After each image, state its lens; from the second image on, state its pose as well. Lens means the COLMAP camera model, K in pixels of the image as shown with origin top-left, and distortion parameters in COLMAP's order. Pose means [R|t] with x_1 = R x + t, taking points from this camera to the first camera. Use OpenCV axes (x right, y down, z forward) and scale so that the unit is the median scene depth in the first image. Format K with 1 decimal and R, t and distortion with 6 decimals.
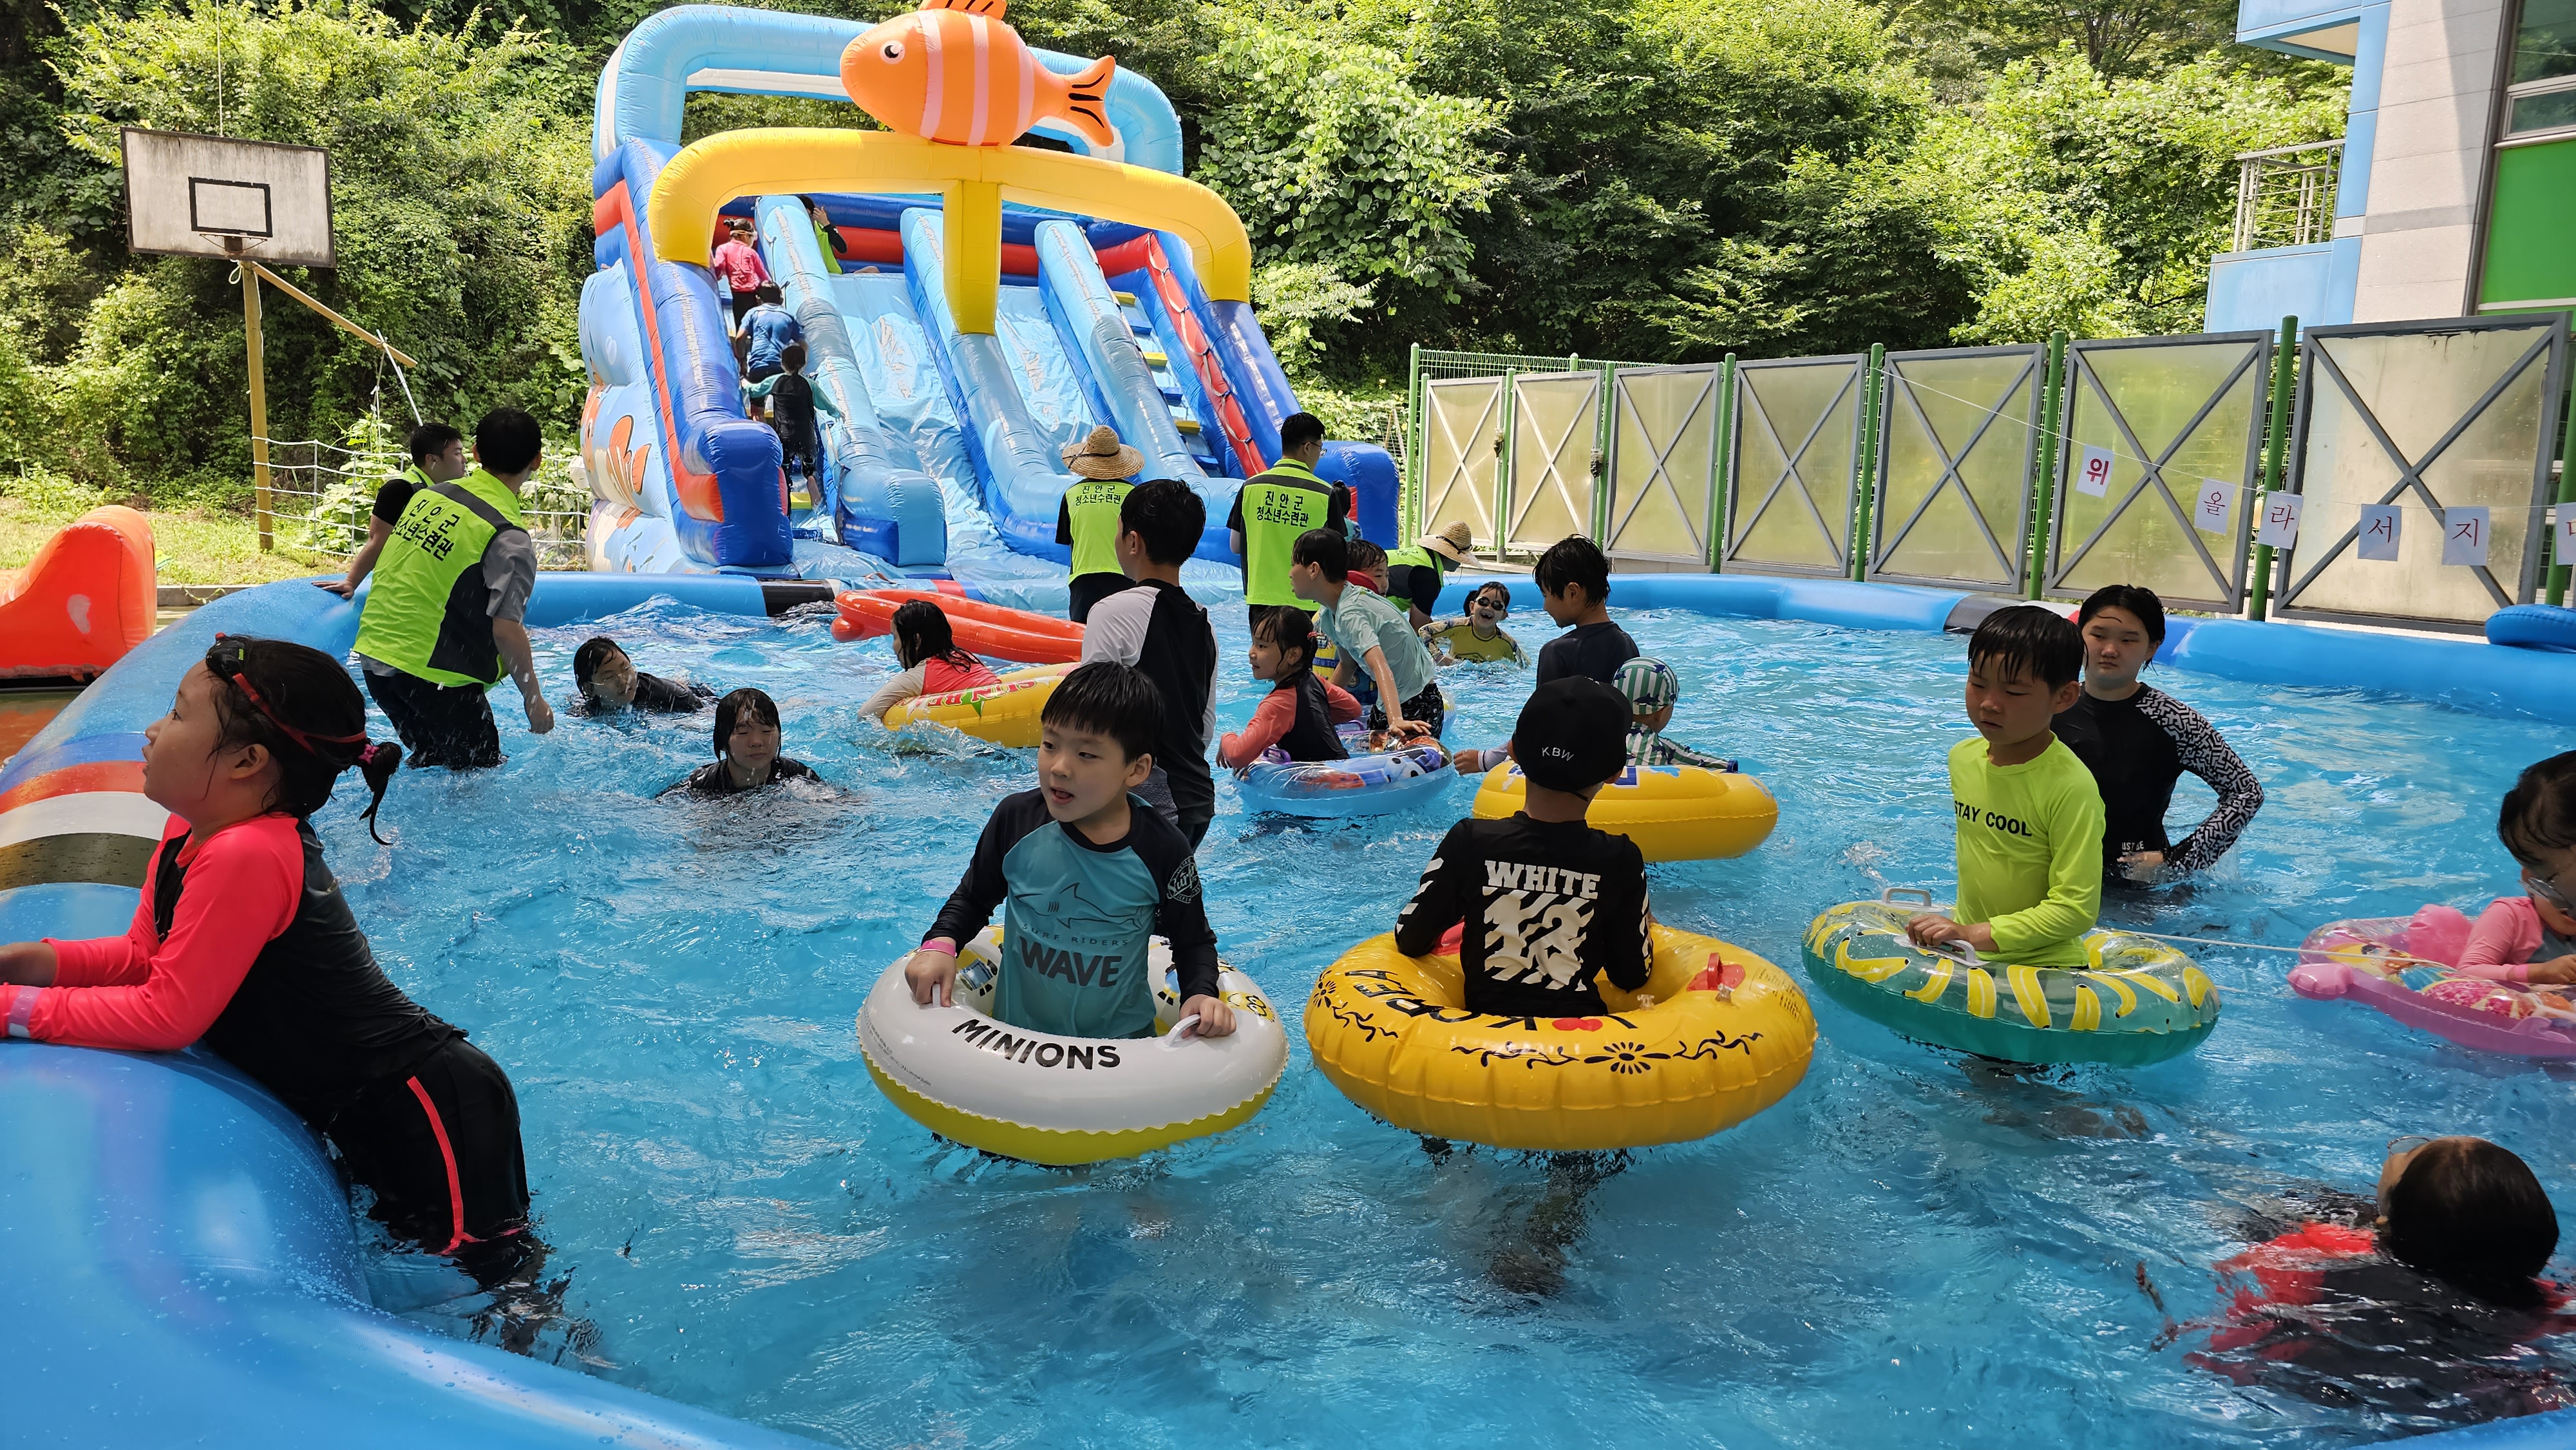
lens RADIAL K [[1762.0, 0, 1288.0], [0, 1762.0, 725.0], [0, 0, 1]] dist [0.042076, -0.050353]
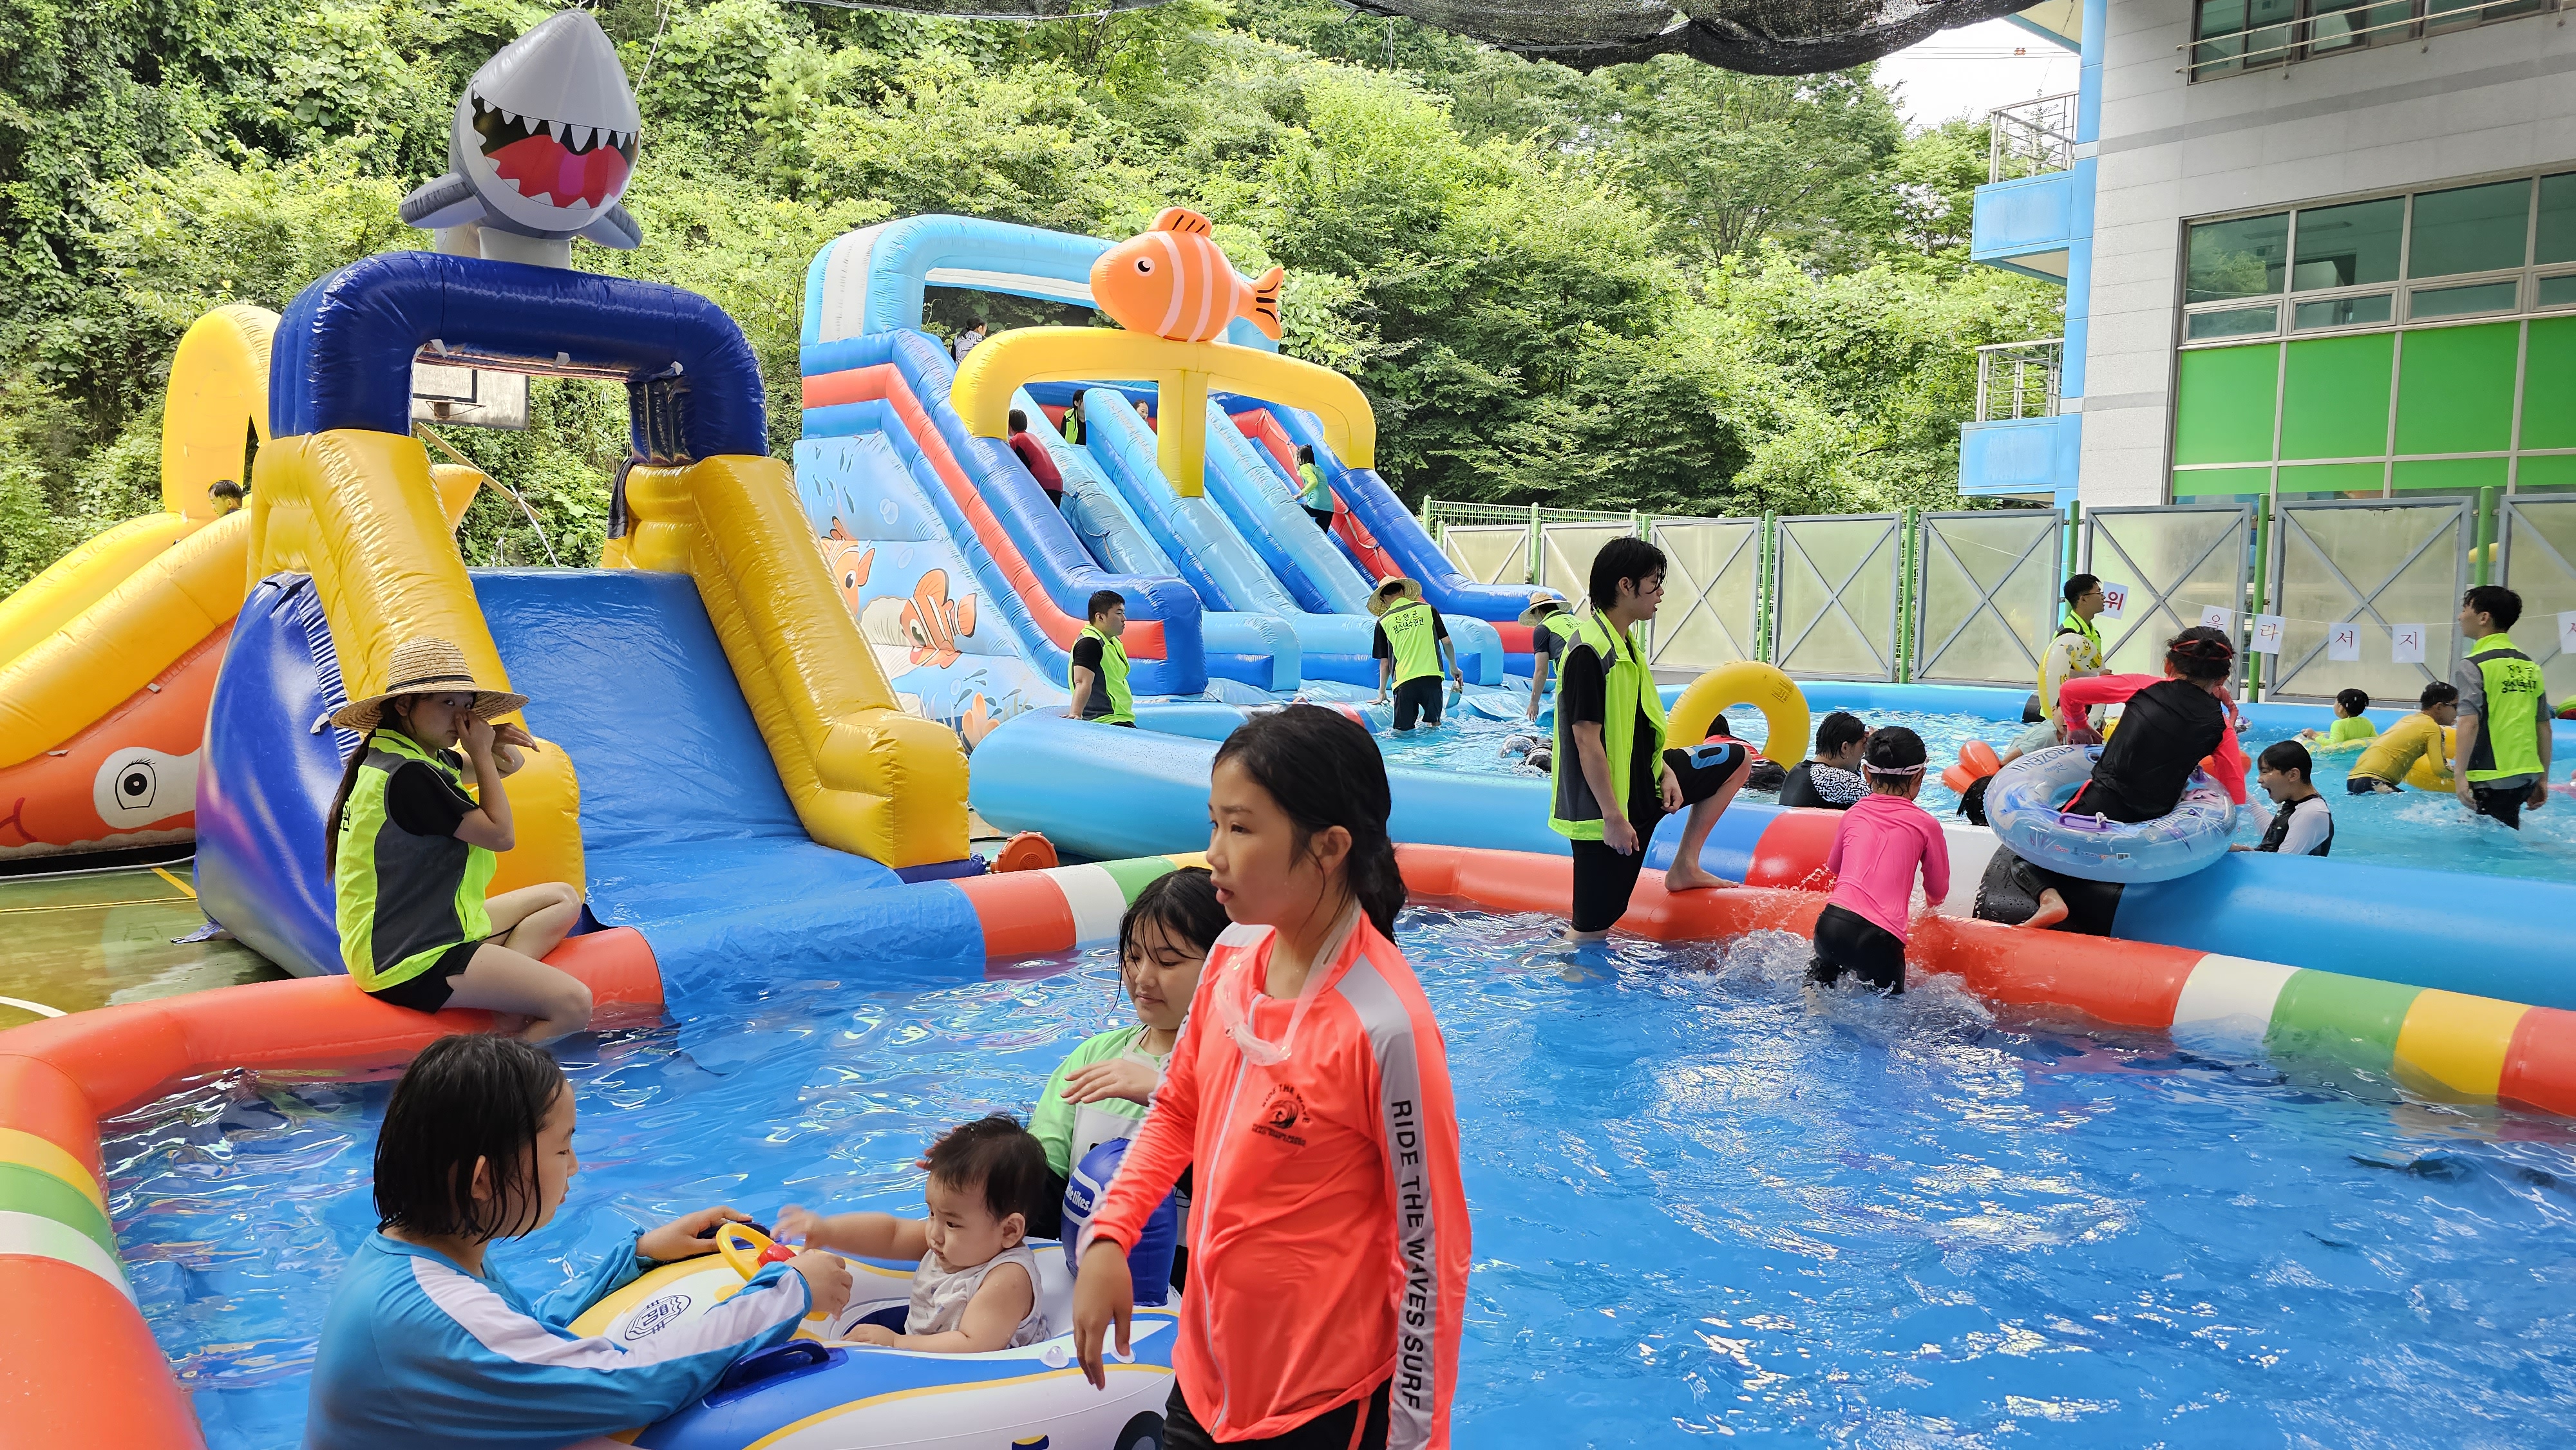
lens RADIAL K [[1762.0, 0, 1288.0], [0, 1762.0, 725.0], [0, 0, 1]] dist [0.042076, -0.050353]
pose [[0.969860, -0.031243, 0.241650, -0.206880], [0.047260, 0.997032, -0.060771, 0.003019], [-0.239034, 0.070360, 0.968459, -0.075377]]
